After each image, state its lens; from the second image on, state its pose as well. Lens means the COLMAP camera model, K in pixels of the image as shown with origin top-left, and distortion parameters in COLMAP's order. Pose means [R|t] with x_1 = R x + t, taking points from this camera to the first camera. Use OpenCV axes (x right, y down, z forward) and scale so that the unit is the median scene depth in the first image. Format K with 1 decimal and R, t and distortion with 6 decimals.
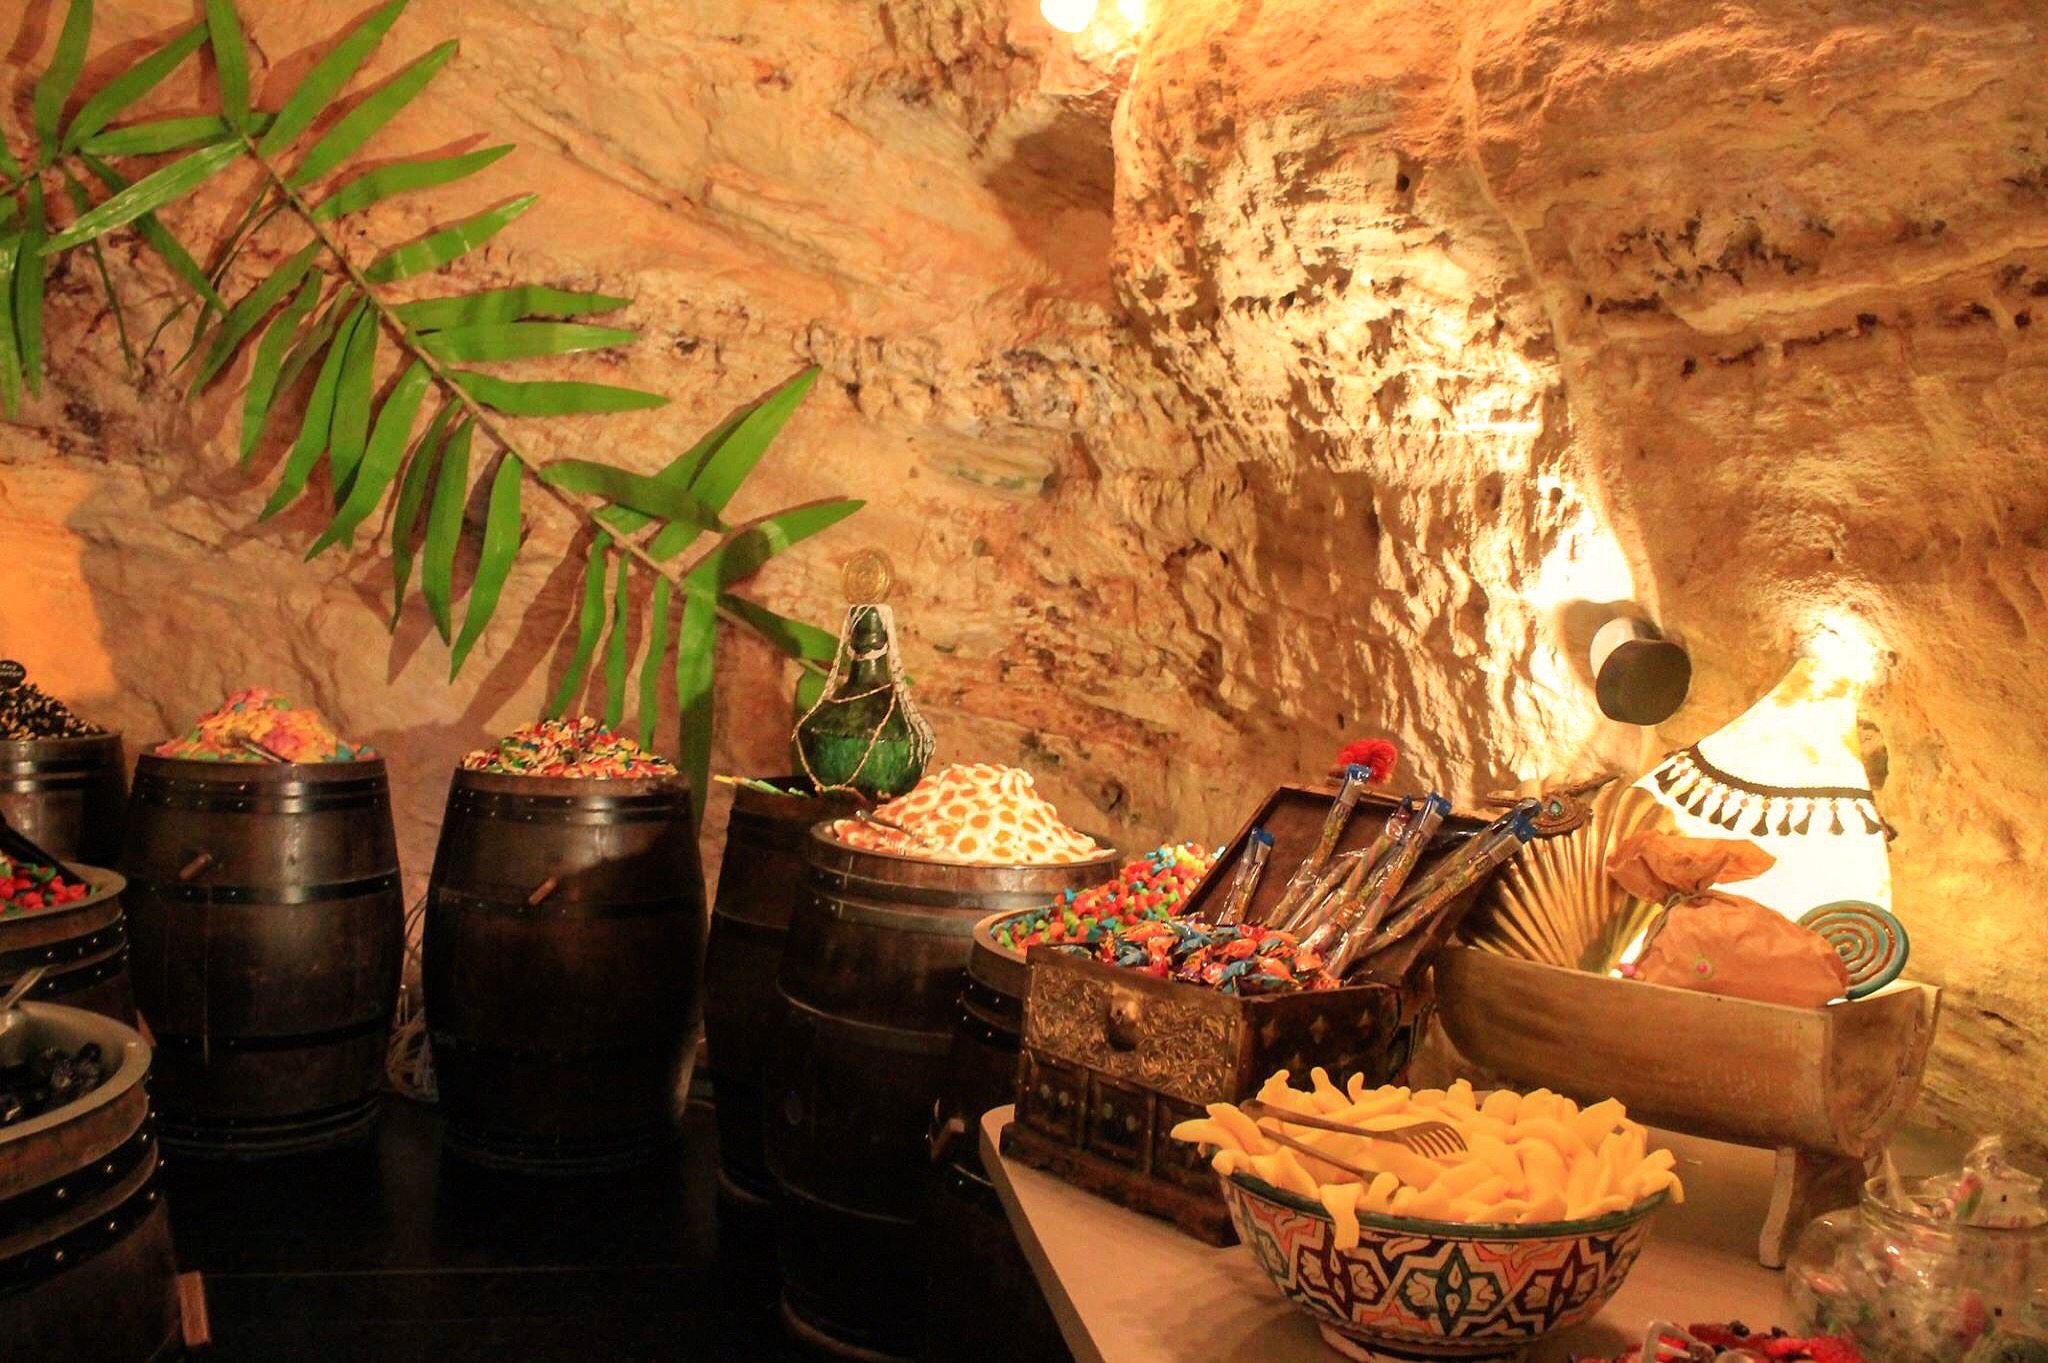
lens RADIAL K [[1733.0, 0, 1029.1], [0, 1733.0, 666.7], [0, 0, 1]] dist [-0.174898, 0.168755]
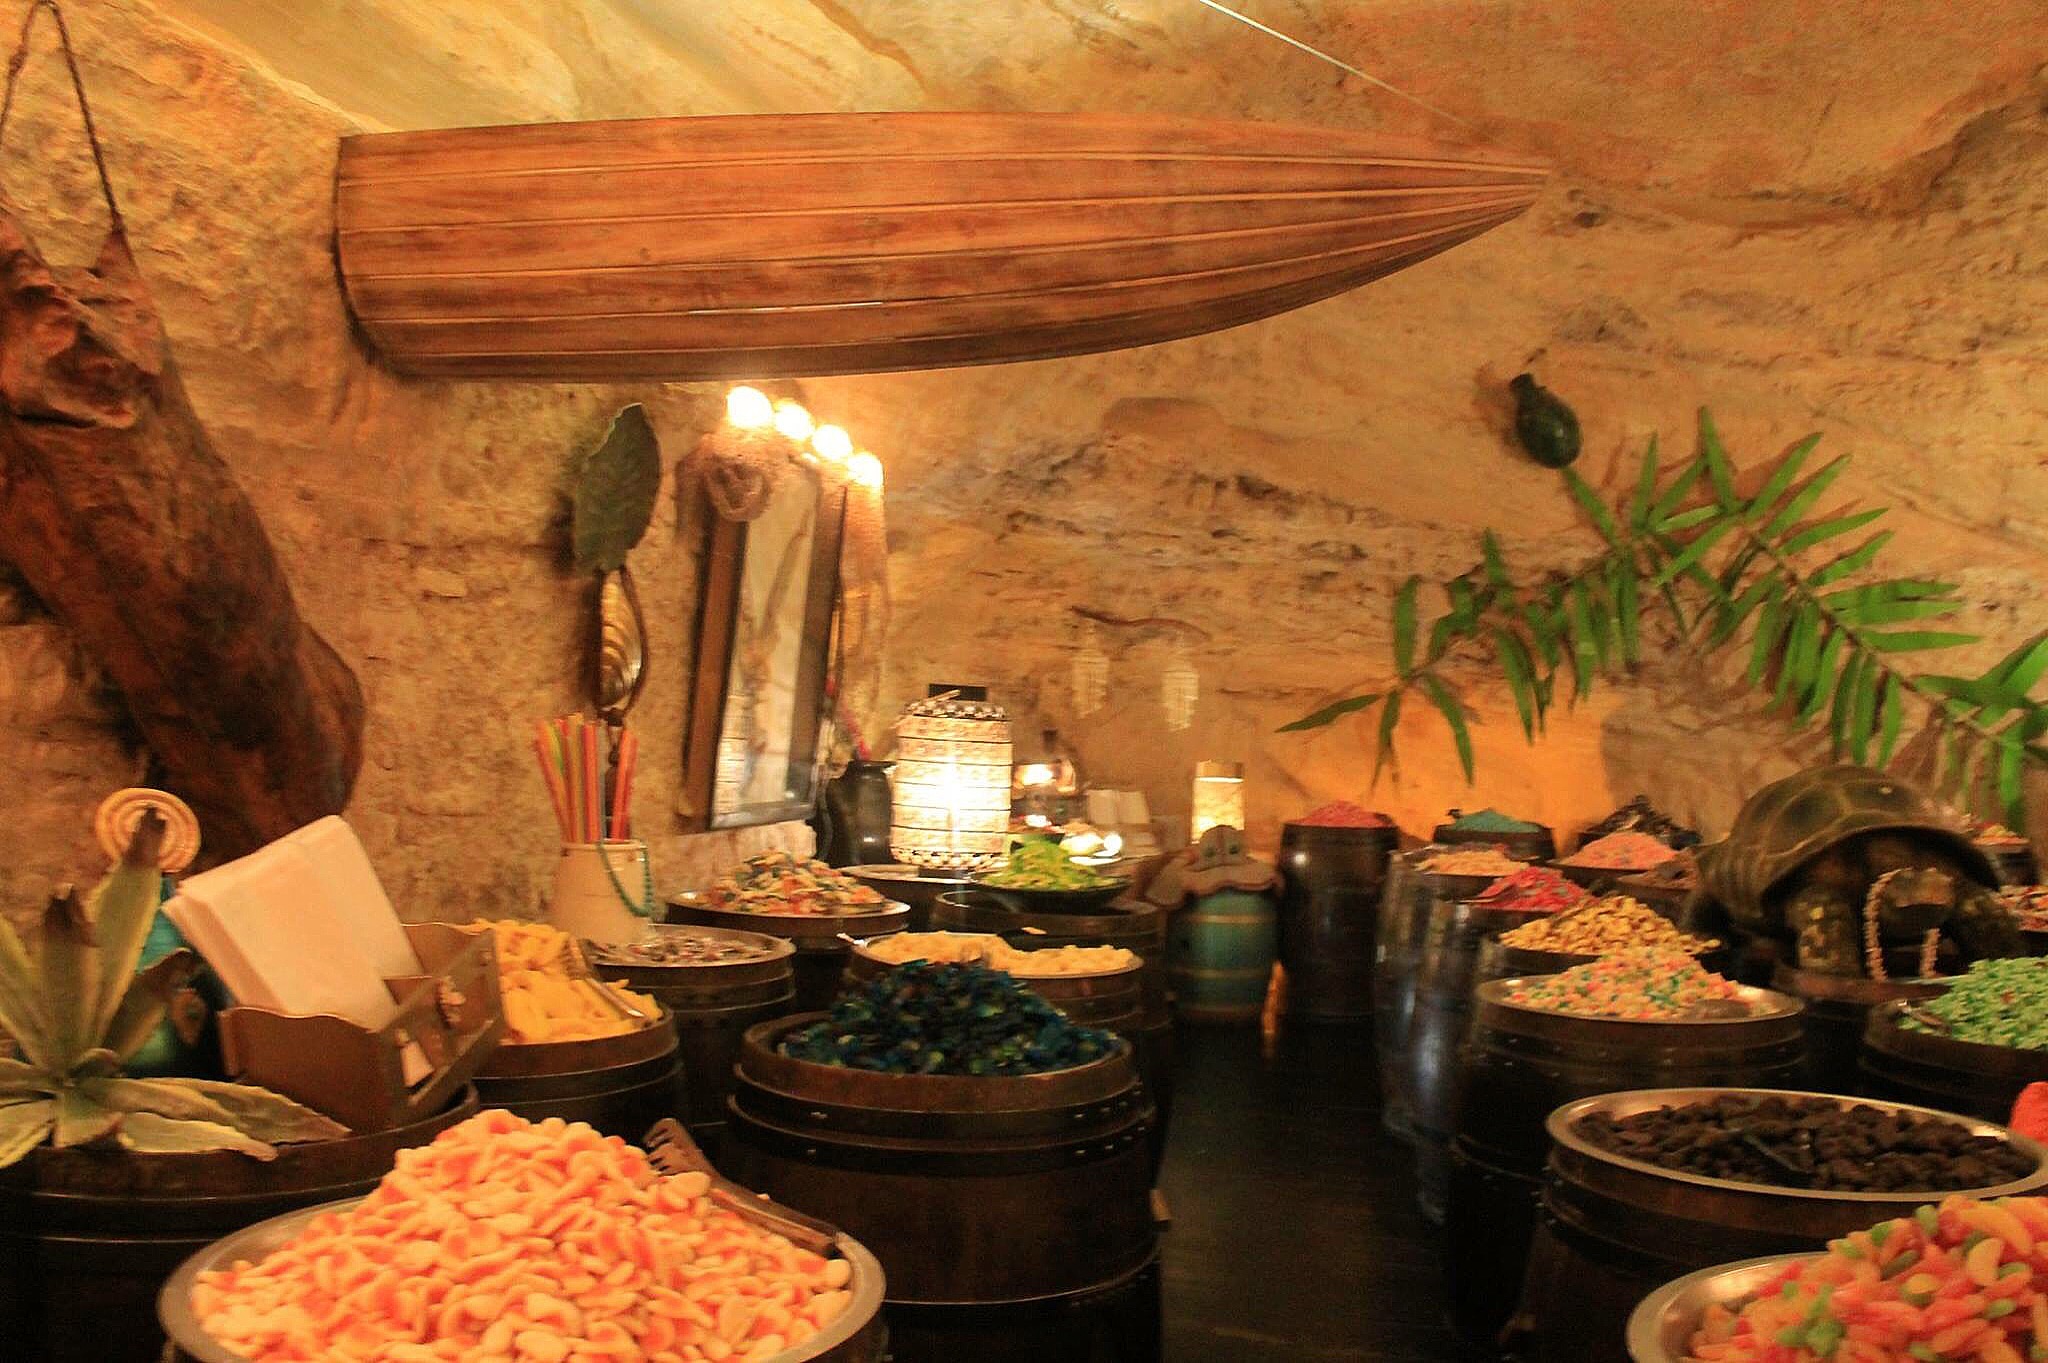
lens RADIAL K [[1733.0, 0, 1029.1], [0, 1733.0, 666.7], [0, 0, 1]] dist [-0.174898, 0.168755]
pose [[0.885766, -0.064659, -0.459606, -0.304252], [0.023574, 0.995238, -0.094581, 0.016126], [0.463533, 0.072942, 0.883072, -1.032163]]
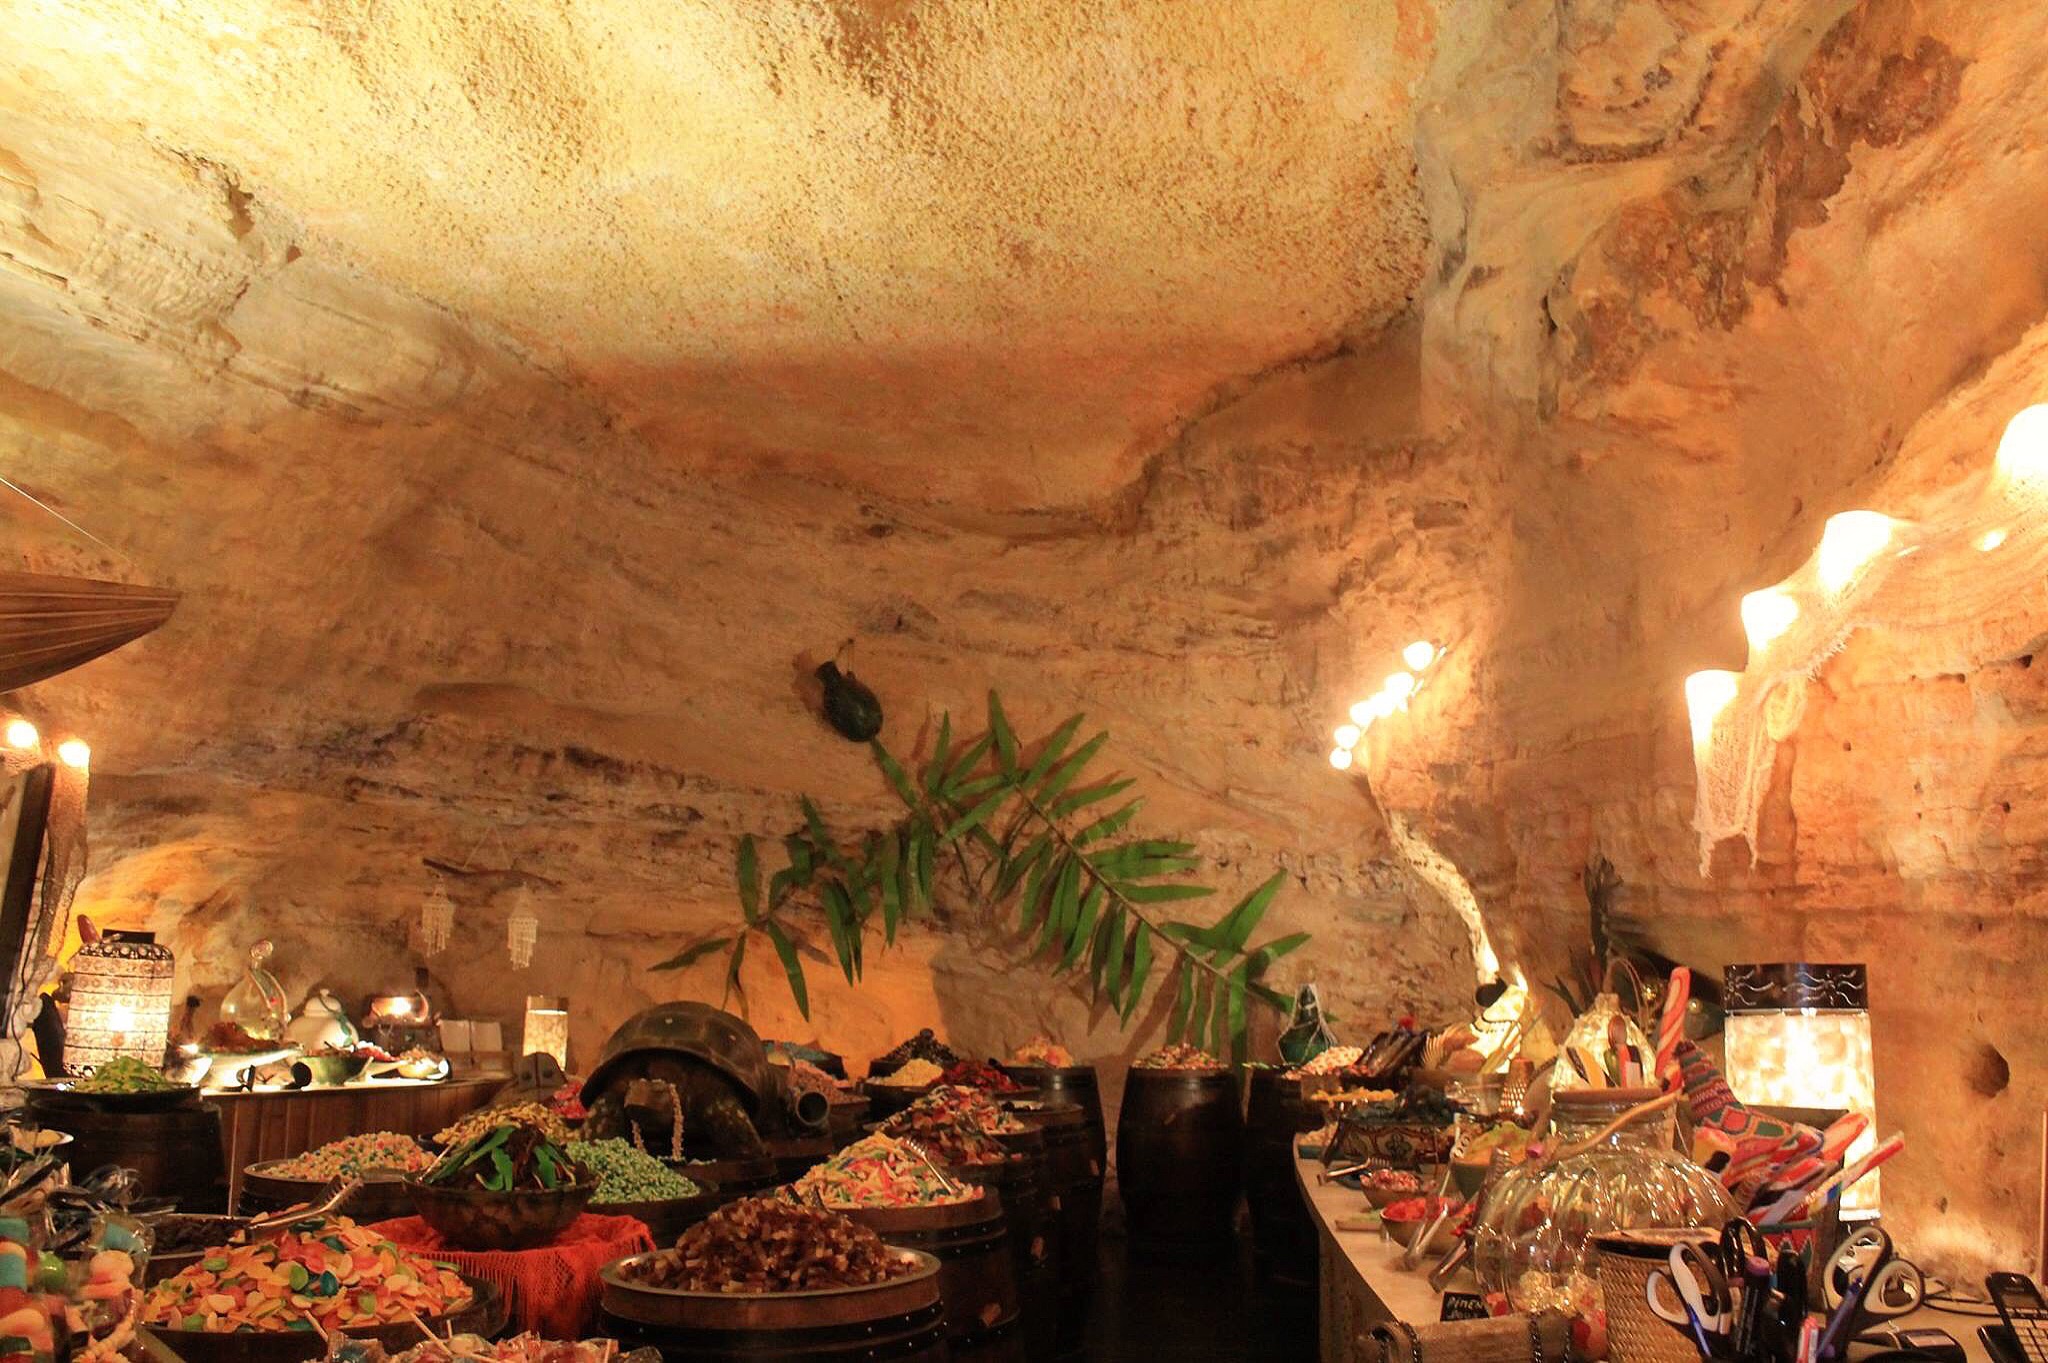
lens RADIAL K [[1733.0, 0, 1029.1], [0, 1733.0, 666.7], [0, 0, 1]] dist [-0.174898, 0.168755]
pose [[0.941205, -0.109063, -0.319747, 0.283905], [0.036848, 0.973951, -0.223743, 0.041349], [0.335820, 0.198806, 0.920707, -1.094143]]
